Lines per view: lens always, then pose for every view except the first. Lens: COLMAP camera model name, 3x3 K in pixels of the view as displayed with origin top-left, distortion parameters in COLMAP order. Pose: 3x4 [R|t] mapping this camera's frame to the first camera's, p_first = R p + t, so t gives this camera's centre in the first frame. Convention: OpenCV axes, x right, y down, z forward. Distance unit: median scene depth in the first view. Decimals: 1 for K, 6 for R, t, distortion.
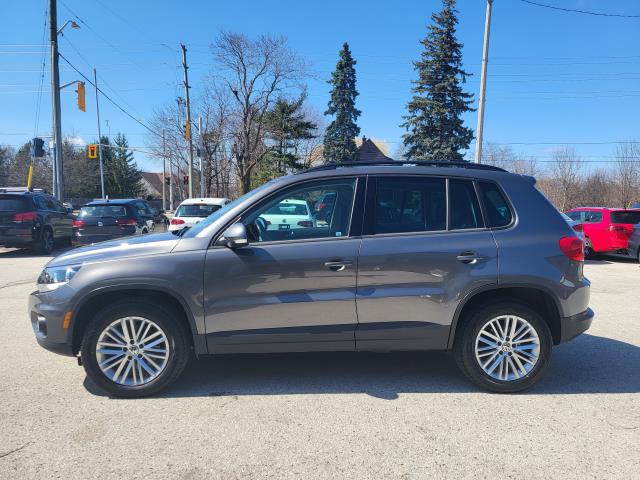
lens RADIAL K [[484.2, 0, 324.5], [0, 484.2, 236.4], [0, 0, 1]] dist [0.038141, -0.043004]
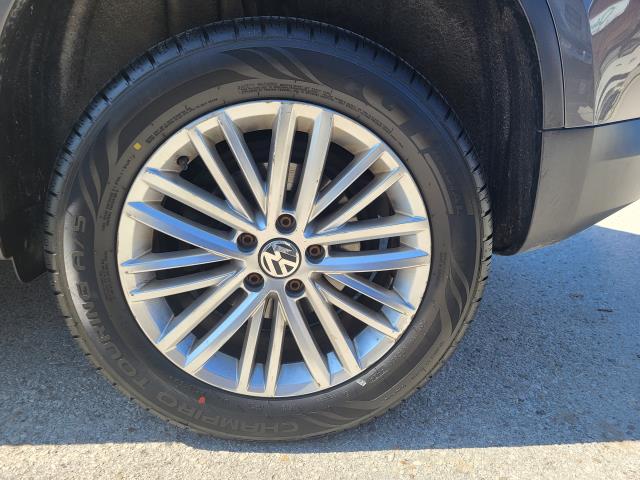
lens RADIAL K [[484.2, 0, 320.3], [0, 484.2, 243.7], [0, 0, 1]] dist [0.038141, -0.043004]
pose [[0.999218, 0.039204, 0.005171, 0.387393], [-0.039314, 0.970786, 0.236705, 0.167052], [0.004260, -0.236723, 0.971568, 0.783002]]
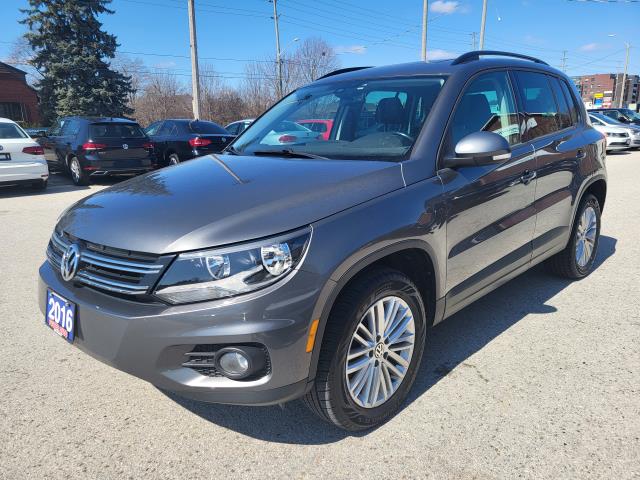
lens RADIAL K [[484.2, 0, 321.6], [0, 484.2, 239.0], [0, 0, 1]] dist [0.038141, -0.043004]
pose [[0.731395, -0.183203, 0.656885, -0.755555], [0.069906, 0.978307, 0.195011, -0.026429], [-0.678362, -0.096710, 0.728336, 0.564885]]
